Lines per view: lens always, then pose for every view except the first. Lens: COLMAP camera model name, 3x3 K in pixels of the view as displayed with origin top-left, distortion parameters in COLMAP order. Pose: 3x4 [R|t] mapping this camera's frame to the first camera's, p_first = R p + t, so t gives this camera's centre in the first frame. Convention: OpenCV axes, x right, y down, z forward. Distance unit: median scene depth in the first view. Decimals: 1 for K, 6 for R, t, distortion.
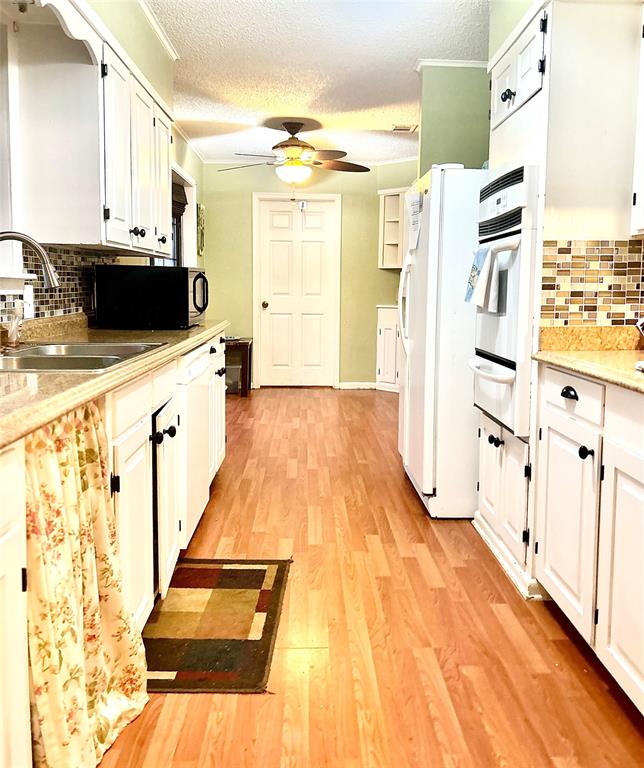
lens RADIAL K [[652.6, 0, 330.7], [0, 652.6, 347.0], [0, 0, 1]] dist [0.007011, -0.002263]
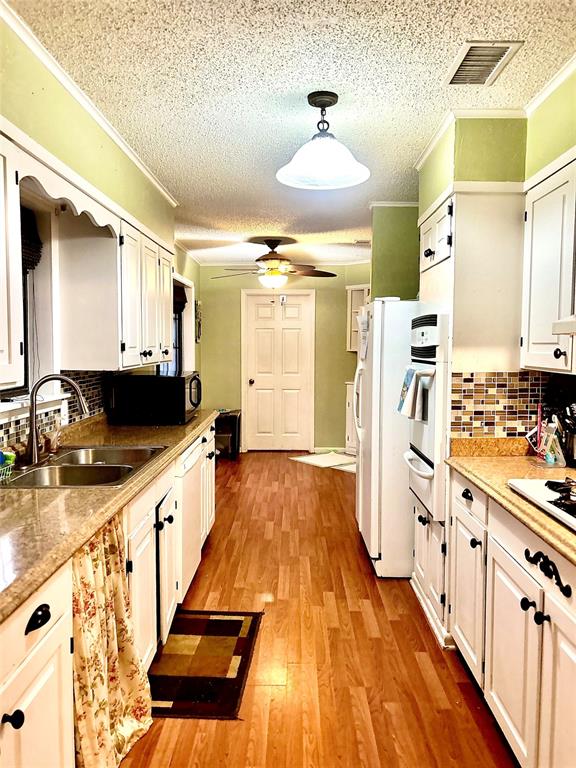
lens RADIAL K [[583.3, 0, 288.0], [0, 583.3, 384.0], [0, 0, 1]] dist [0.005490, -0.004124]
pose [[0.998797, -0.003383, -0.048915, 0.052409], [0.002287, 0.999746, -0.022440, -0.109828], [0.048979, 0.022301, 0.998551, -0.174599]]
